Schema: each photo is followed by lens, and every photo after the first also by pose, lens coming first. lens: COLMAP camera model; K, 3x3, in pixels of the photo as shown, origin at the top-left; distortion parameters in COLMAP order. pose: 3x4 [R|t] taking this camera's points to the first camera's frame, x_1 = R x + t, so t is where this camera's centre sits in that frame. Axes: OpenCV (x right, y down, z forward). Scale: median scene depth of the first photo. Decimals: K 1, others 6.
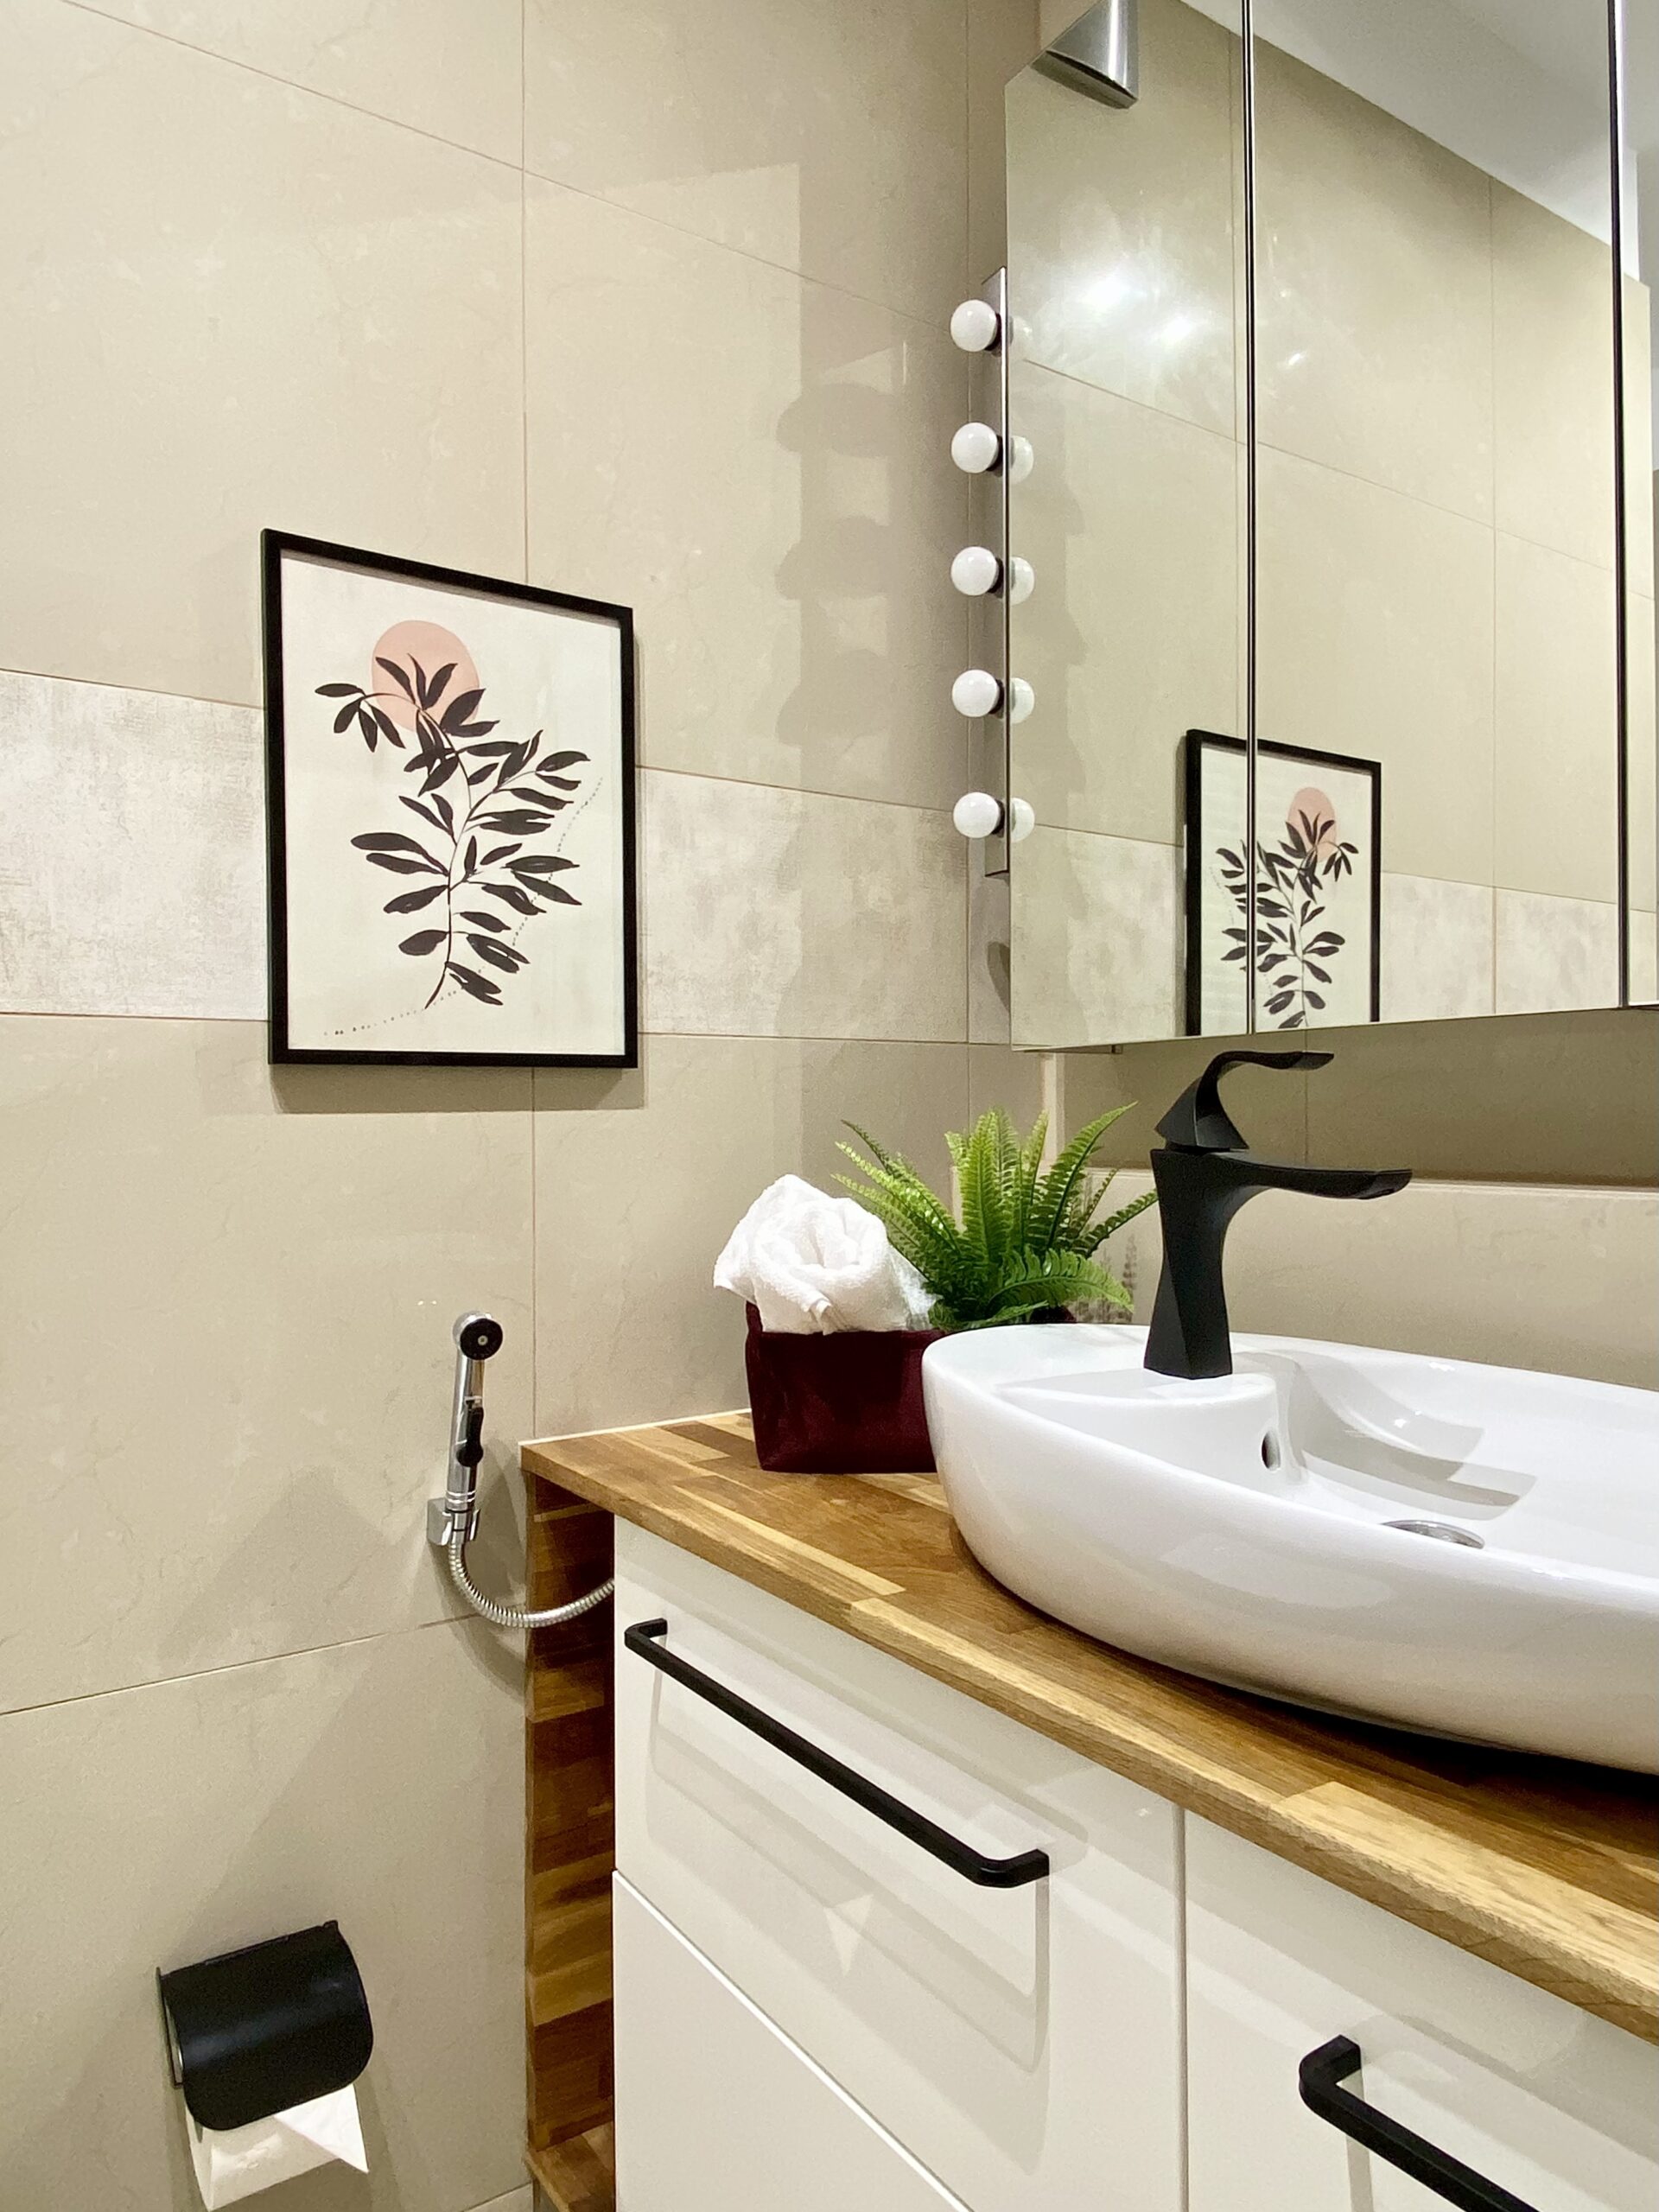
lens RADIAL K [[1407.9, 0, 795.5], [0, 1407.9, 1118.8], [0, 0, 1]] dist [0.058382, -0.067170]
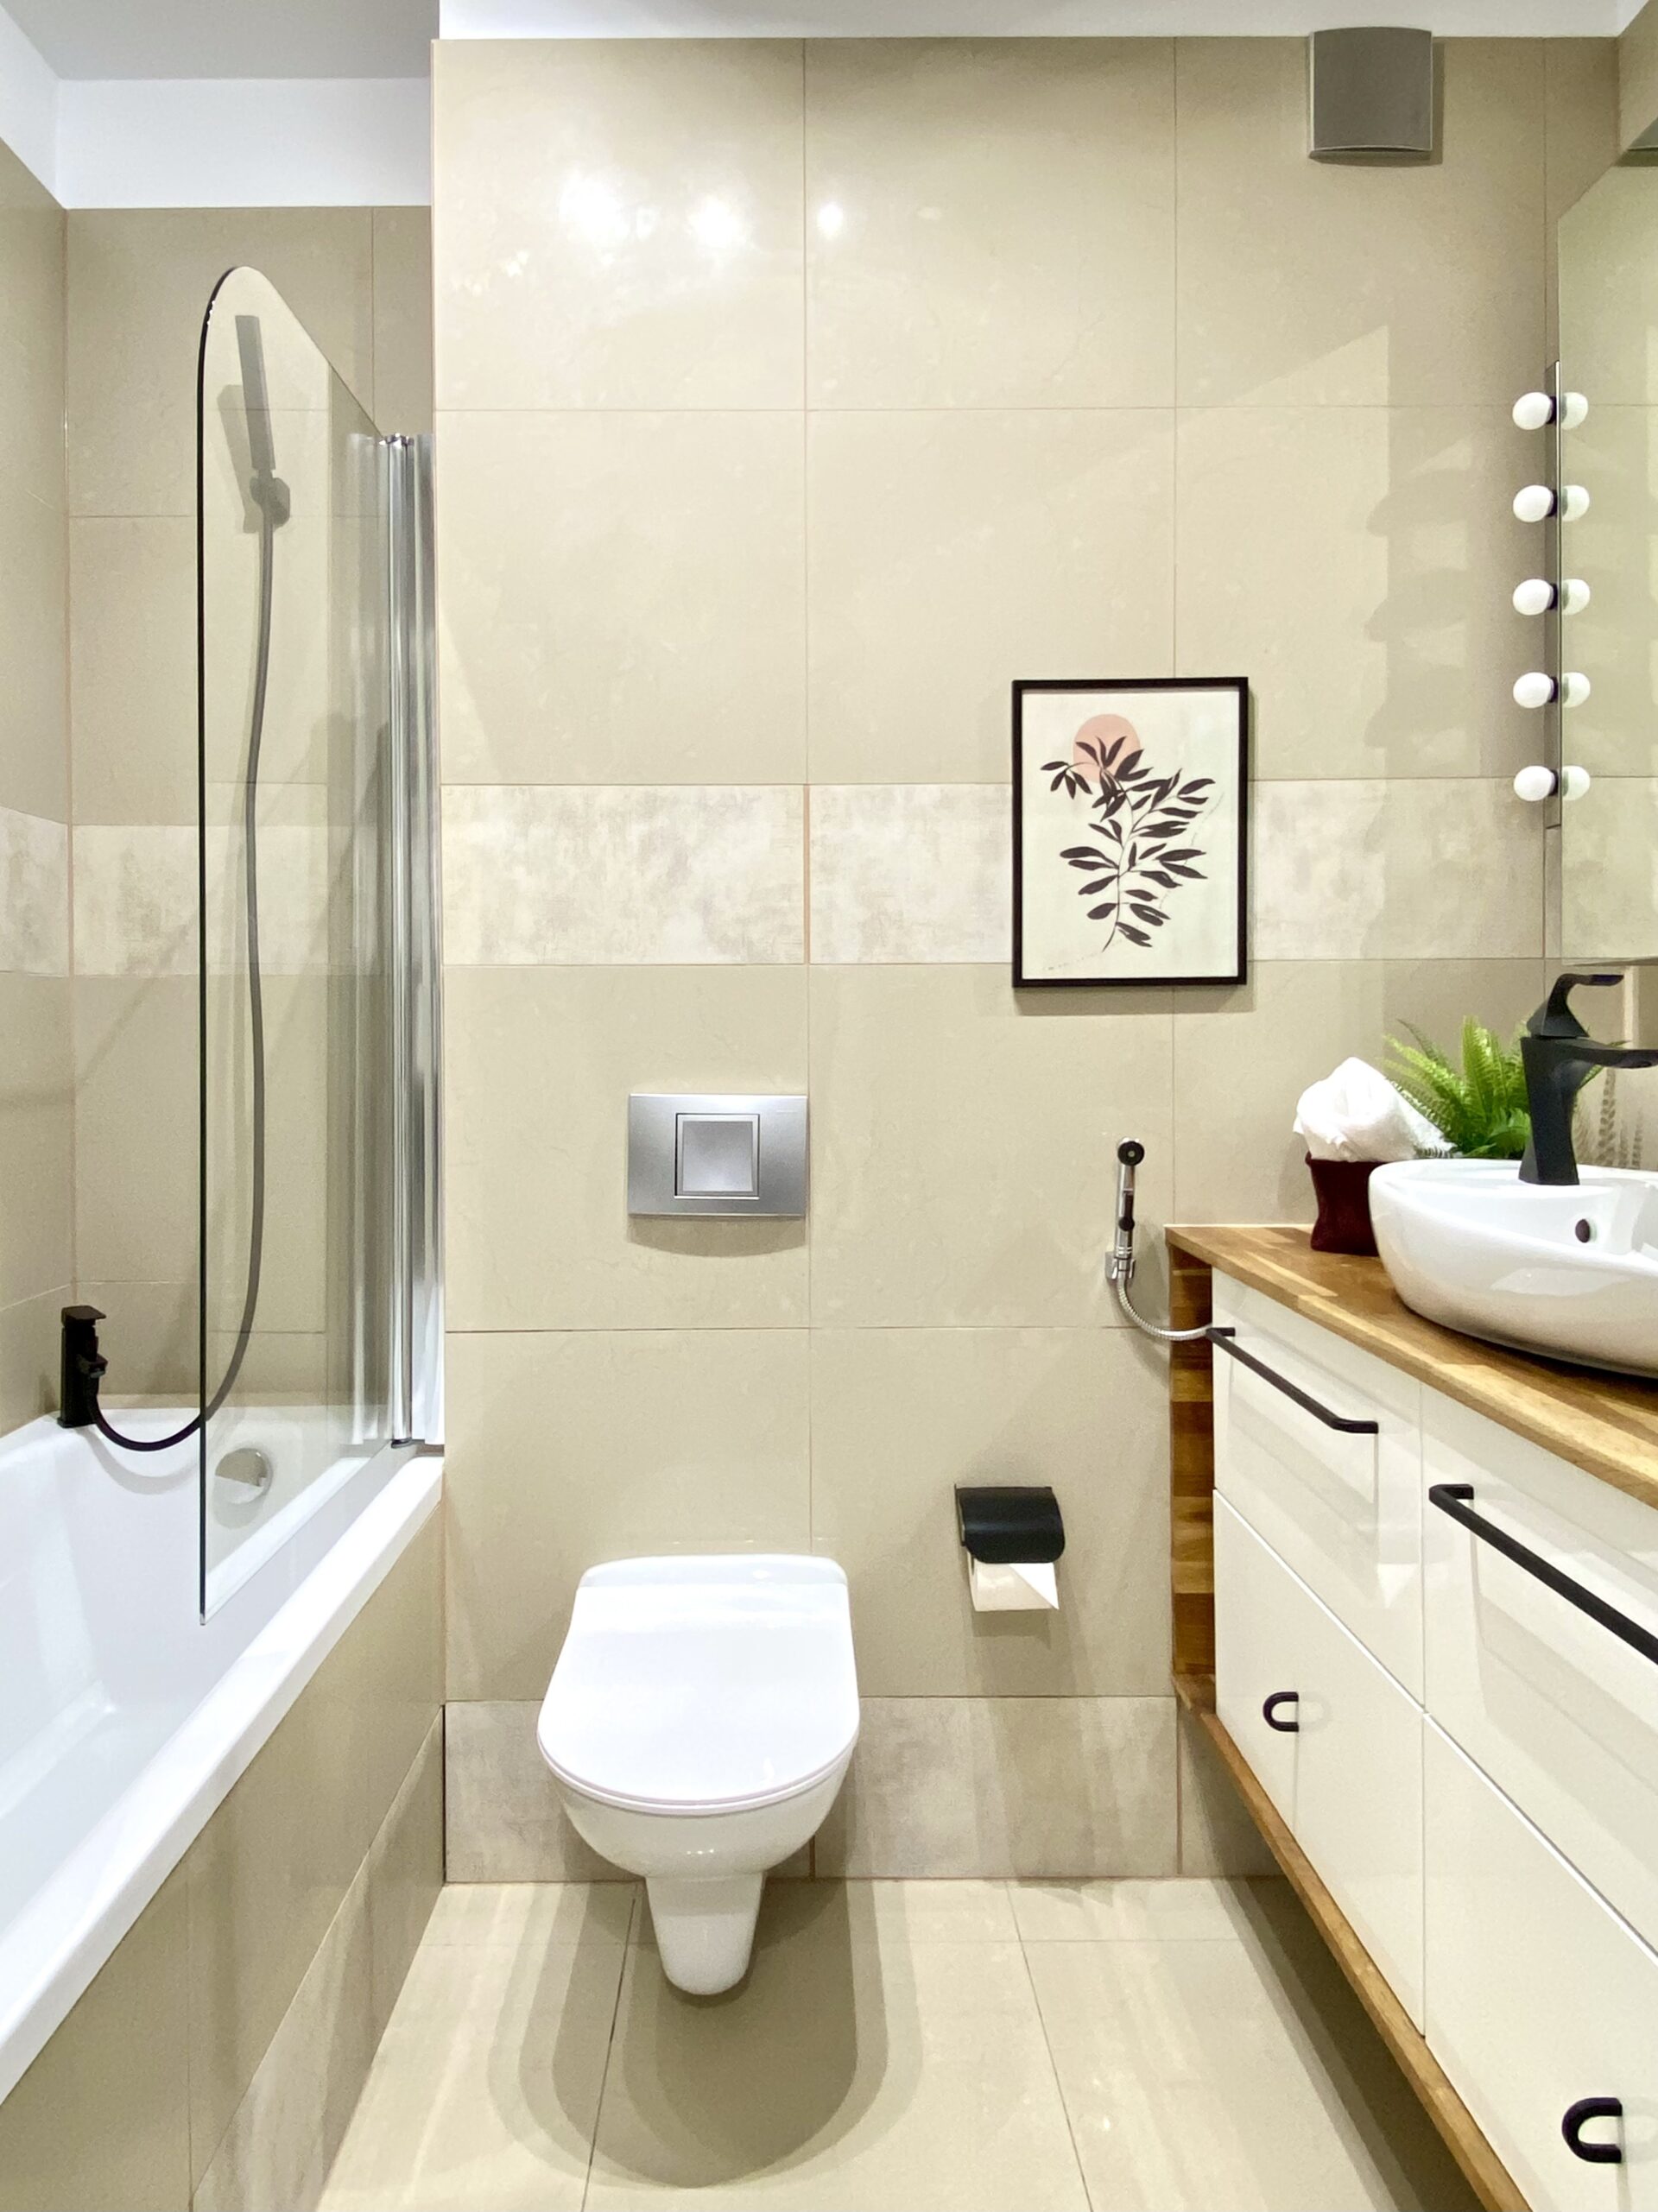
lens RADIAL K [[1408.0, 0, 818.9], [0, 1408.0, 1107.3], [0, 0, 1]] dist [0.058382, -0.067170]
pose [[0.847939, 0.032937, -0.529069, 0.325489], [0.000256, 0.998042, 0.062542, -0.000058], [0.530093, -0.053167, 0.846271, -0.561953]]
